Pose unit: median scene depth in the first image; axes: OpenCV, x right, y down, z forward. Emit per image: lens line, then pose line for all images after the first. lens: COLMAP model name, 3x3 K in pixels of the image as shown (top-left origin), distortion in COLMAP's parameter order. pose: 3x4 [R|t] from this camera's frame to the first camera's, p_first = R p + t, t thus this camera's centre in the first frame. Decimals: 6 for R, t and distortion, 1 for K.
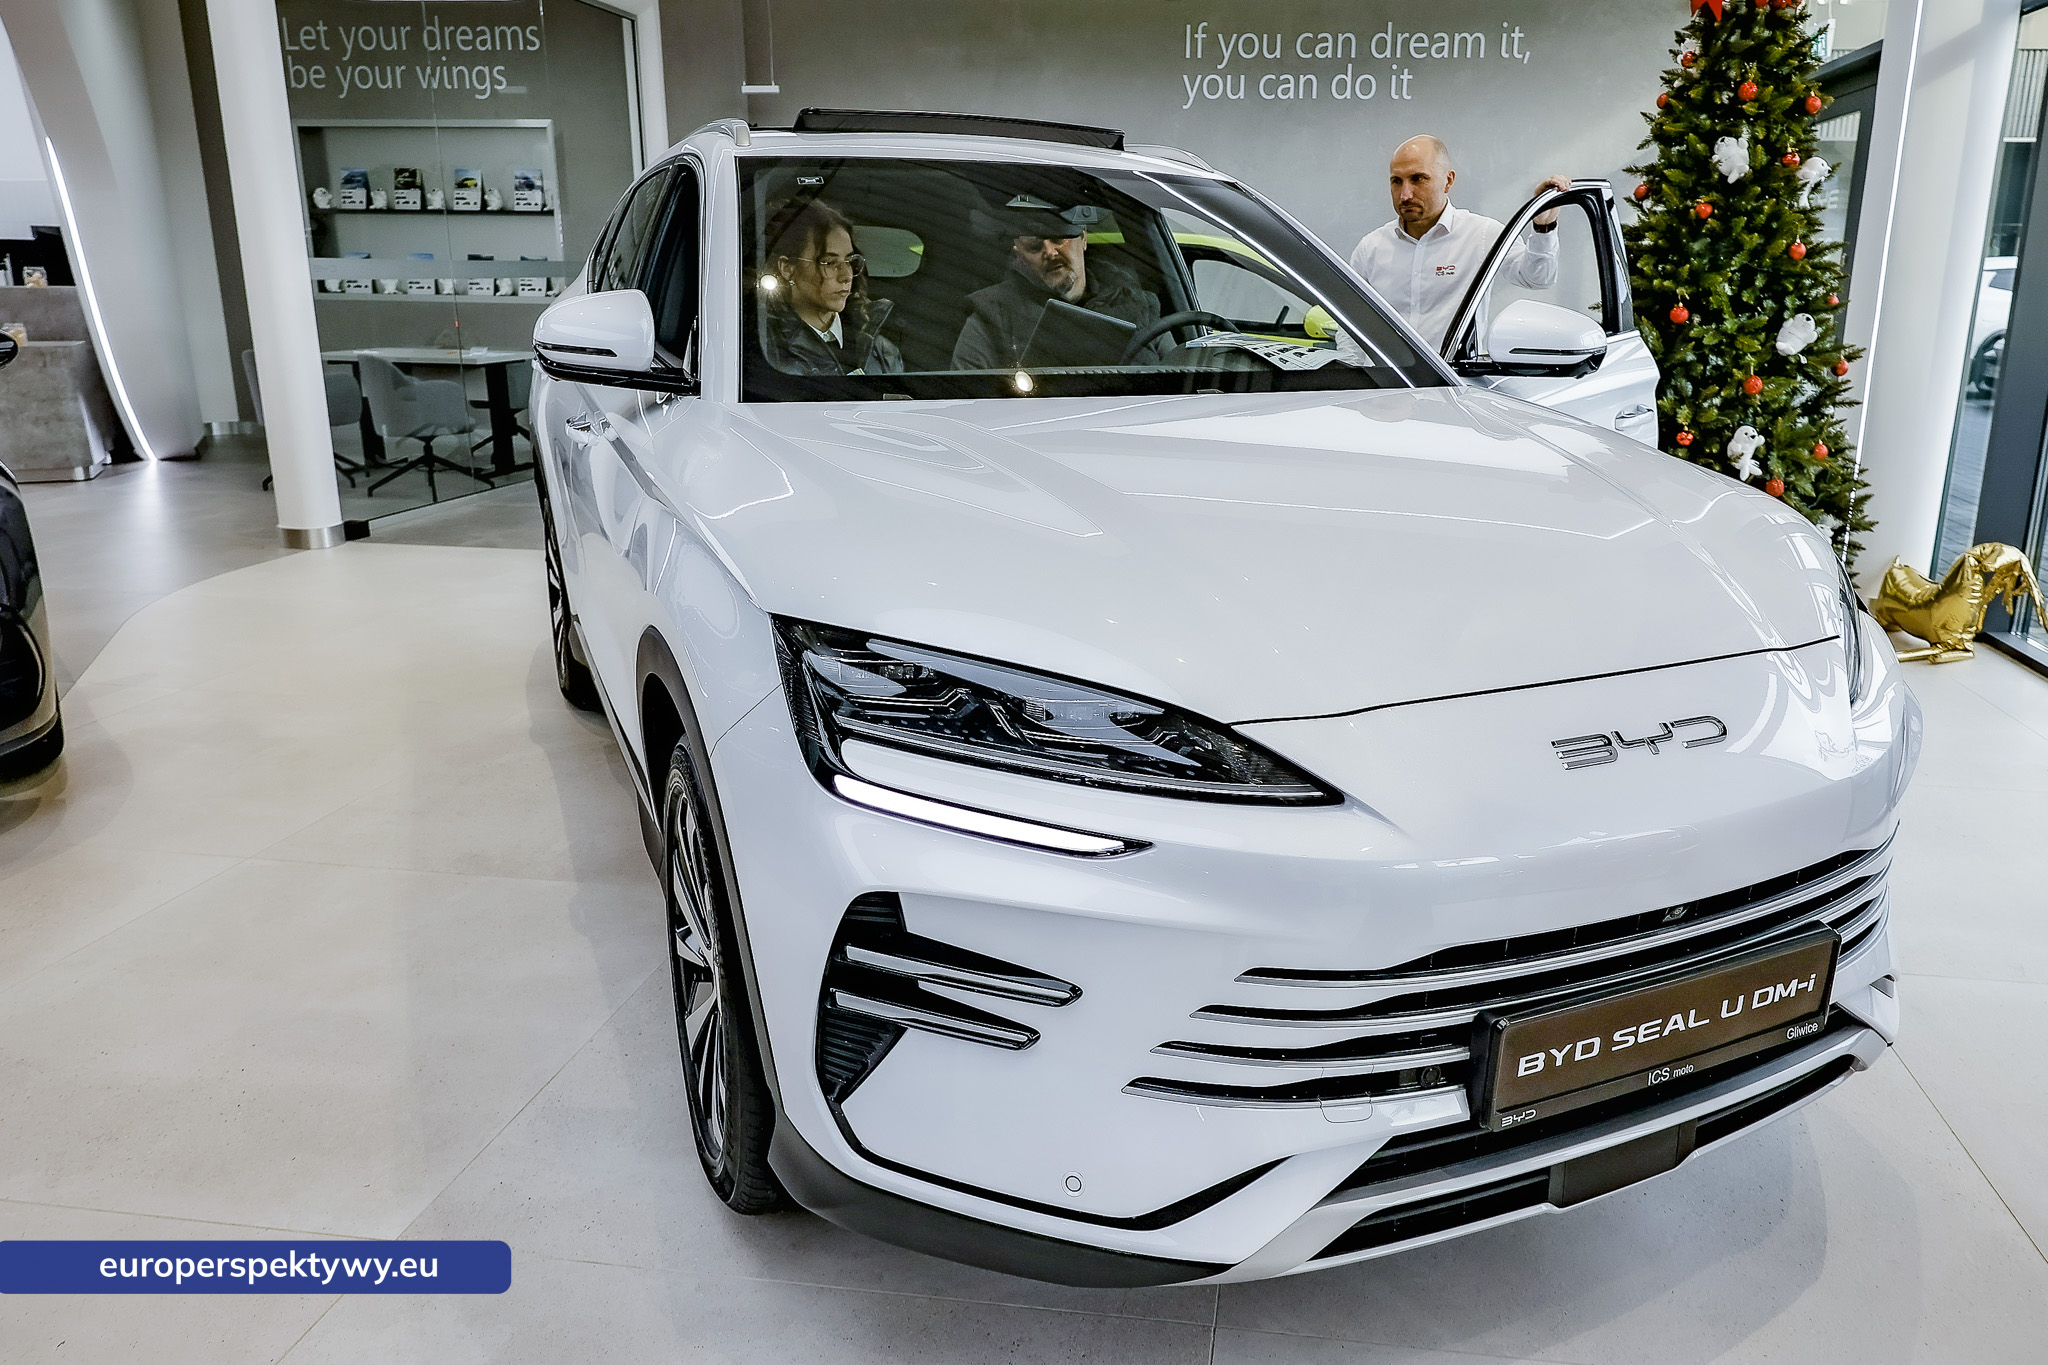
lens RADIAL K [[1377.5, 0, 1028.7], [0, 1377.5, 645.1], [0, 0, 1]] dist [-0.002348, 0.002541]
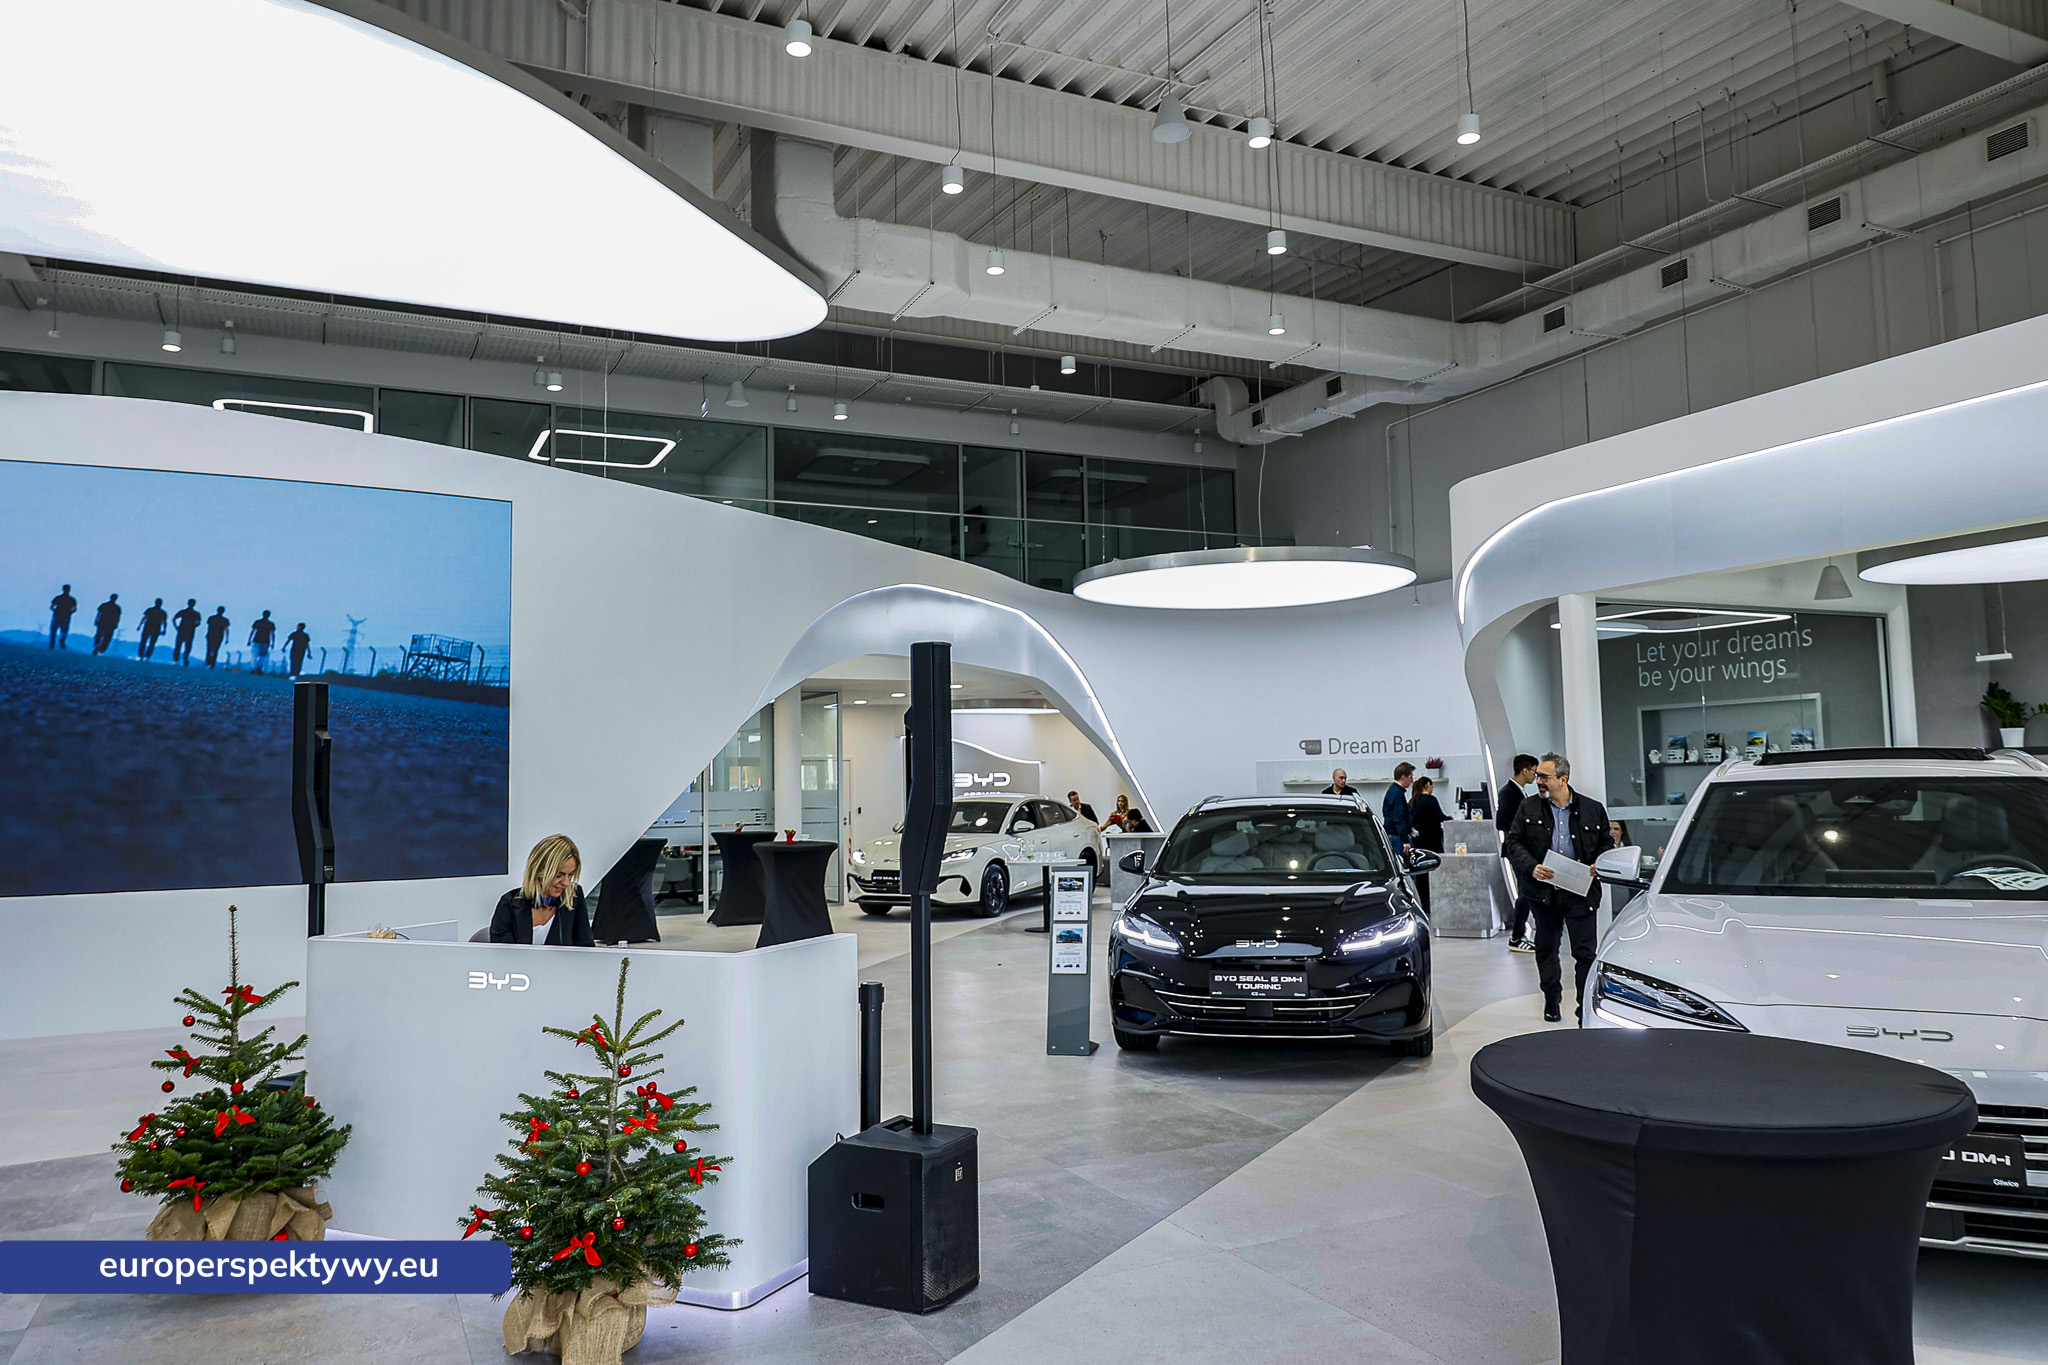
lens RADIAL K [[1486.1, 0, 1024.0], [0, 1486.1, 682.5], [0, 0, 1]] dist [-0.001576, 0.001197]
pose [[0.589560, -0.078241, -0.803926, 0.398055], [-0.181365, 0.957060, -0.226148, 0.081546], [0.787100, 0.279132, 0.550054, -0.446413]]
